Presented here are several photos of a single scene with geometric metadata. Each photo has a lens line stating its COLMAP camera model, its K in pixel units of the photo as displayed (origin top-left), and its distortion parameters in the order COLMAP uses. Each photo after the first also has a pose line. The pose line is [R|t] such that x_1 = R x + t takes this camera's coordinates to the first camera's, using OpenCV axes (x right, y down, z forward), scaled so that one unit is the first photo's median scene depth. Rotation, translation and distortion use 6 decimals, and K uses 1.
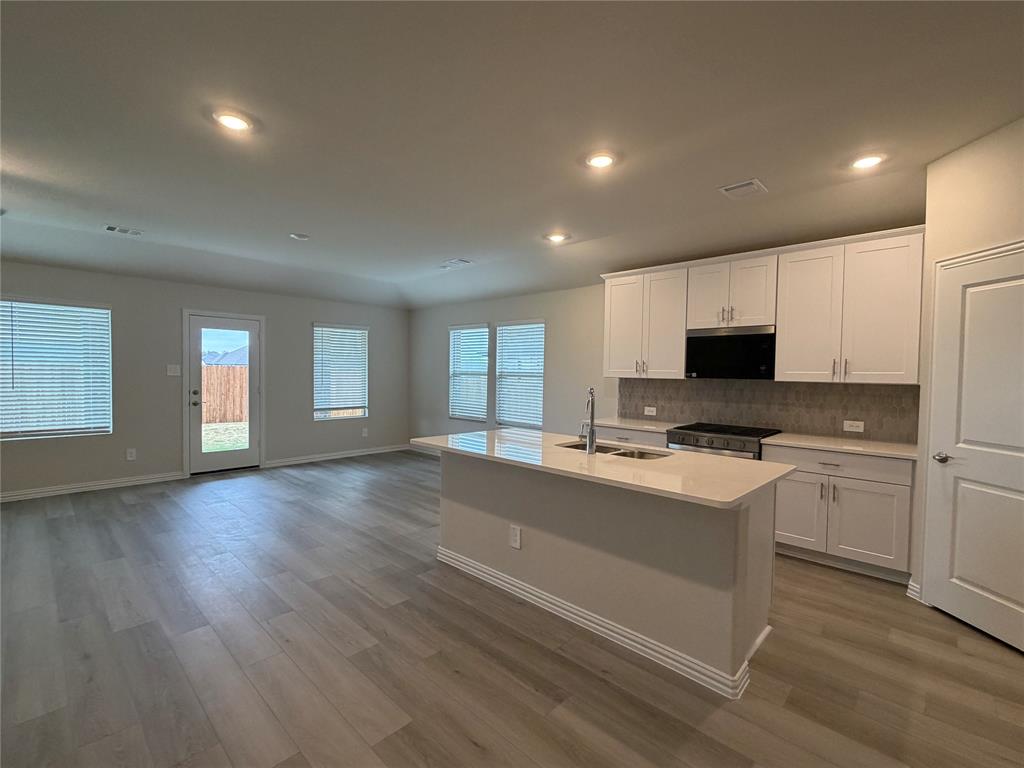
lens RADIAL K [[460.7, 0, 509.6], [0, 460.7, 384.9], [0, 0, 1]] dist [0.001747, -0.000041]
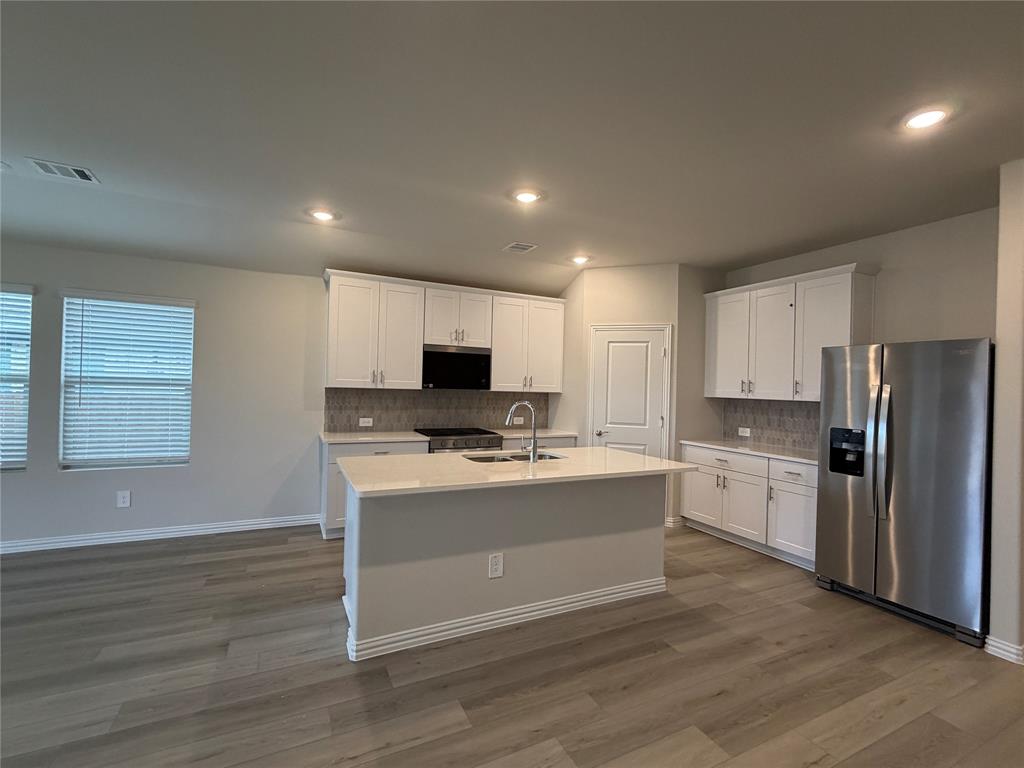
lens RADIAL K [[458.0, 0, 514.9], [0, 458.0, 386.7], [0, 0, 1]] dist [0.001230, 0.000030]
pose [[0.341290, -0.007387, 0.939929, -0.570099], [0.003993, 0.999971, 0.006409, -0.025653], [-0.939950, 0.001566, 0.341310, 0.438768]]
